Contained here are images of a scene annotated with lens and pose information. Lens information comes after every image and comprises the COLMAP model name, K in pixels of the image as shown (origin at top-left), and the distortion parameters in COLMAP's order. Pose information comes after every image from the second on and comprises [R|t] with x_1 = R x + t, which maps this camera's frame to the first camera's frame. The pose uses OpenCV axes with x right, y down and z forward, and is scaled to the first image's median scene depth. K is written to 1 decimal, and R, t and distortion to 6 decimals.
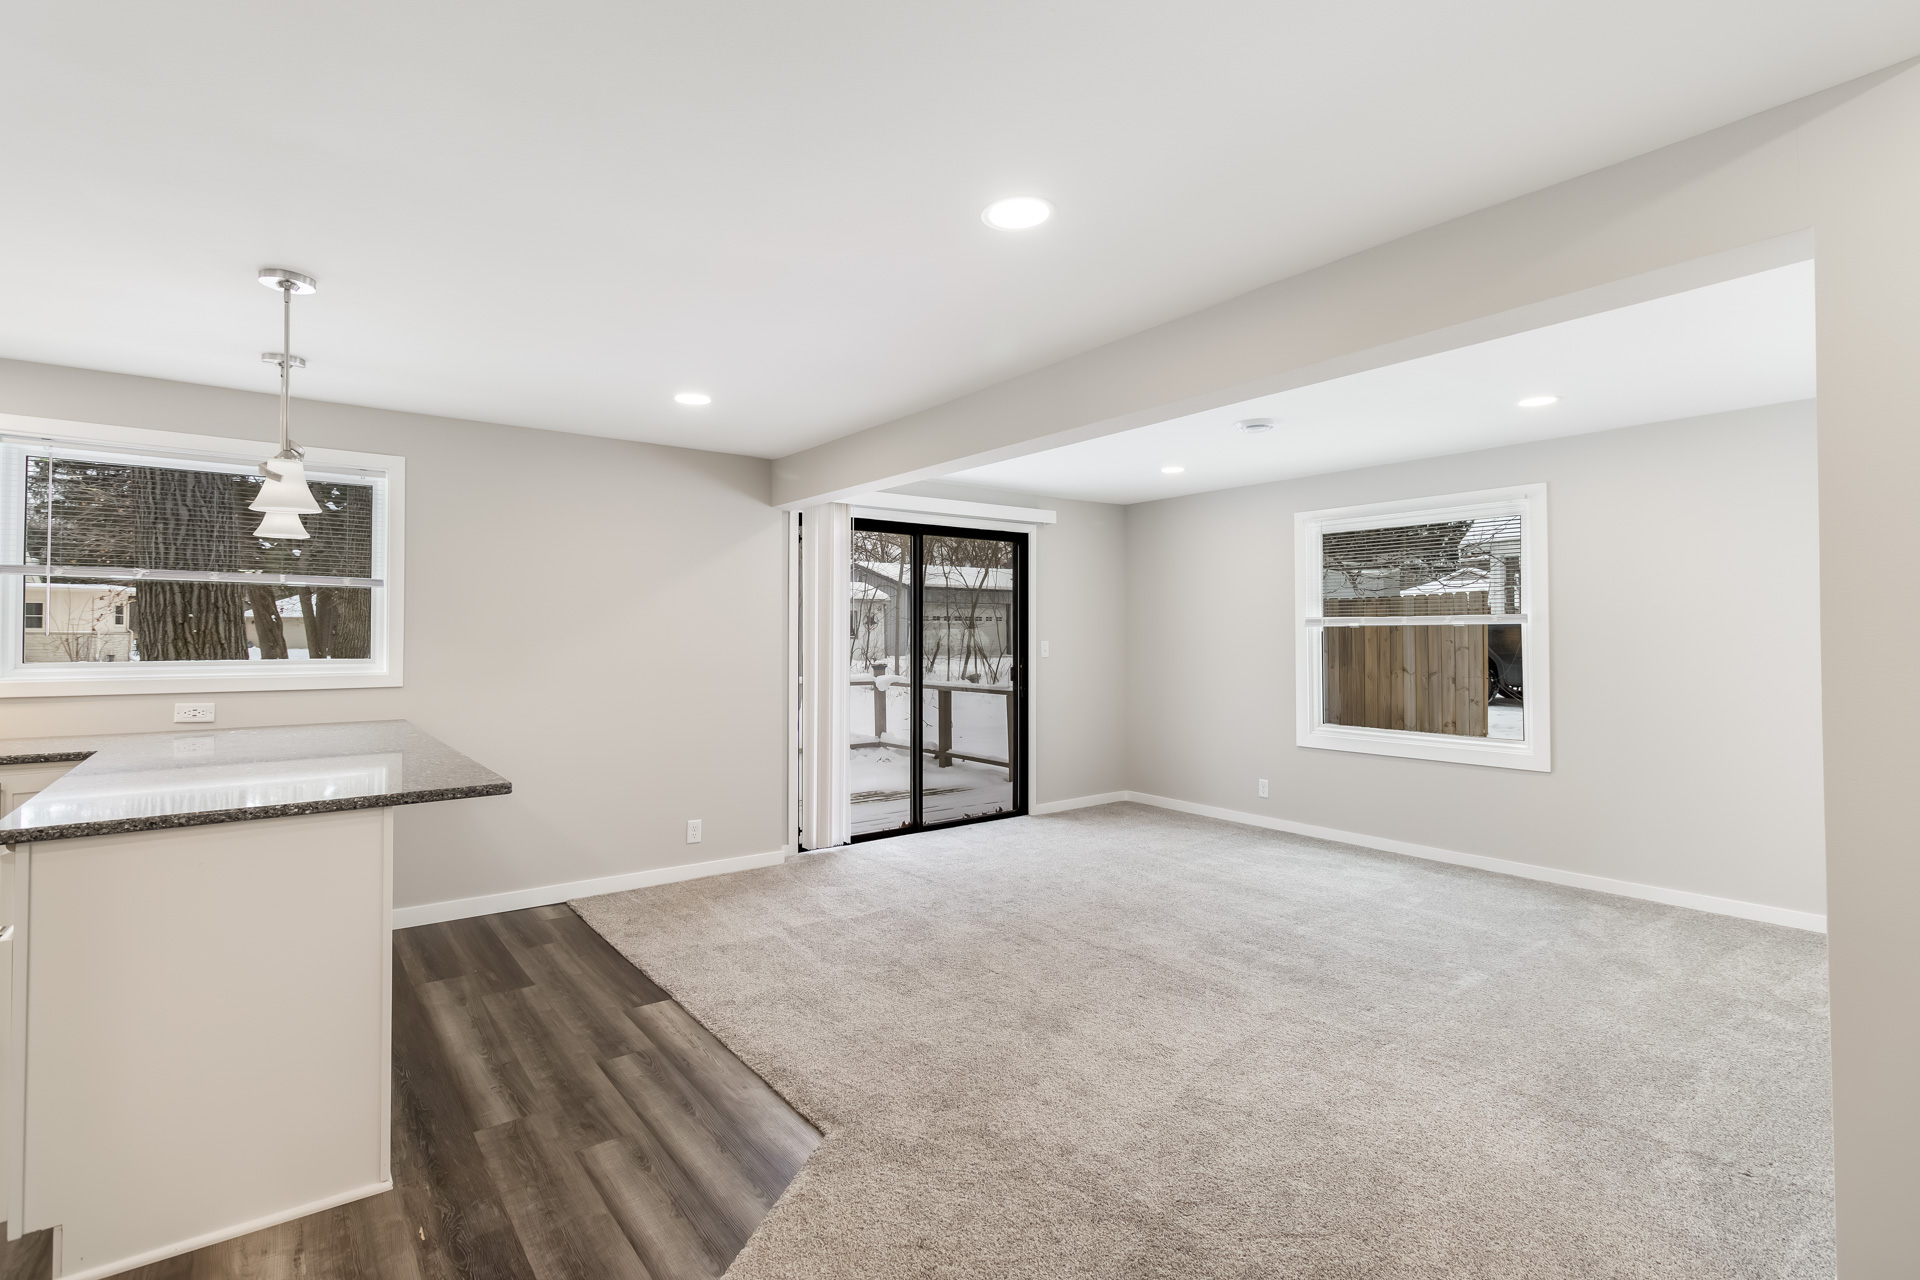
lens RADIAL K [[889.5, 0, 958.5], [0, 889.5, 627.2], [0, 0, 1]] dist [0.001633, 0.000142]
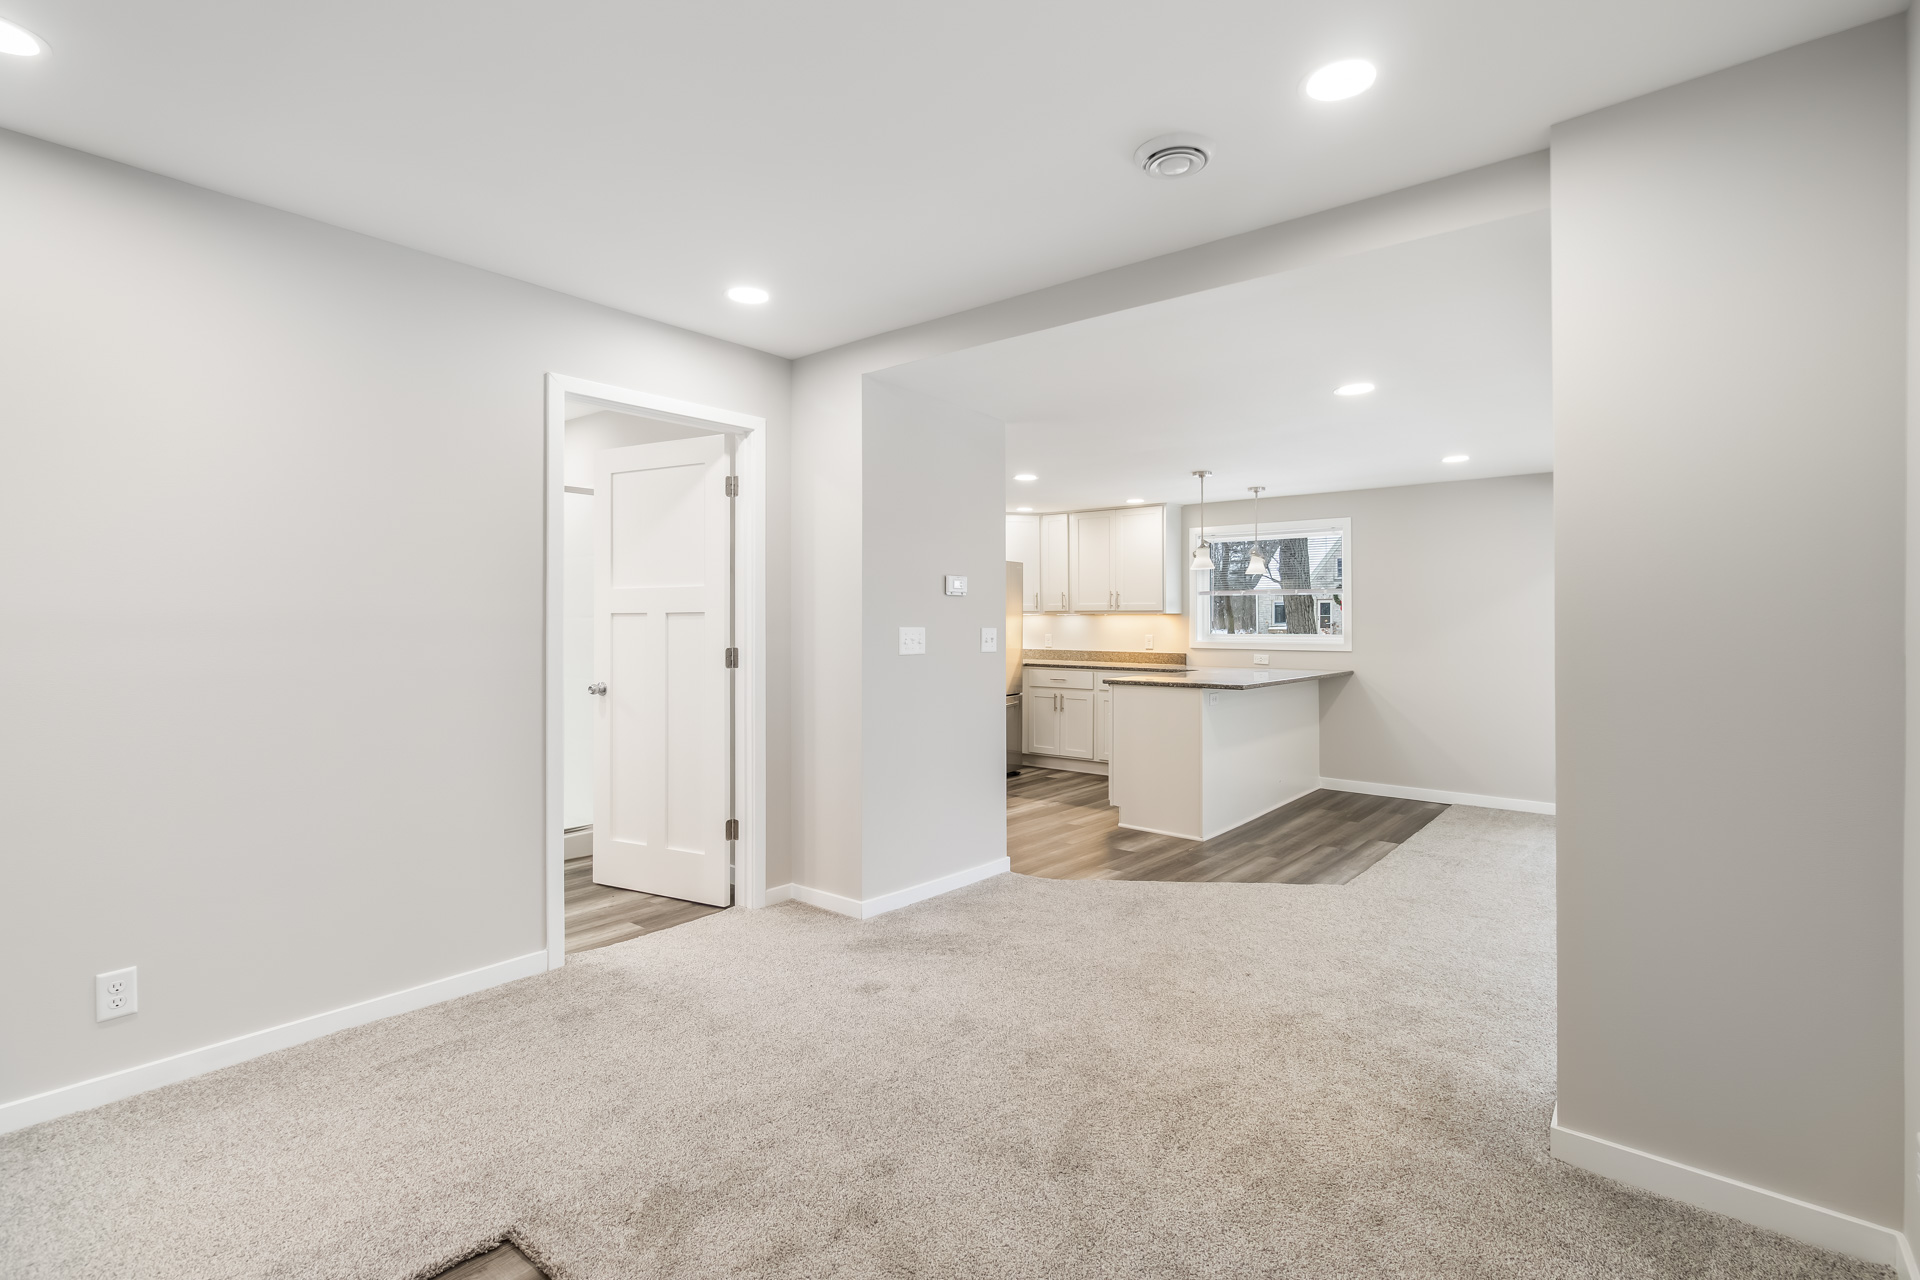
lens RADIAL K [[889.5, 0, 958.5], [0, 889.5, 627.2], [0, 0, 1]] dist [0.001633, 0.000142]
pose [[0.197022, -0.007530, -0.980370, 1.487207], [0.023320, 0.999724, -0.002992, 0.016707], [0.980122, -0.022273, 0.197143, -0.134456]]
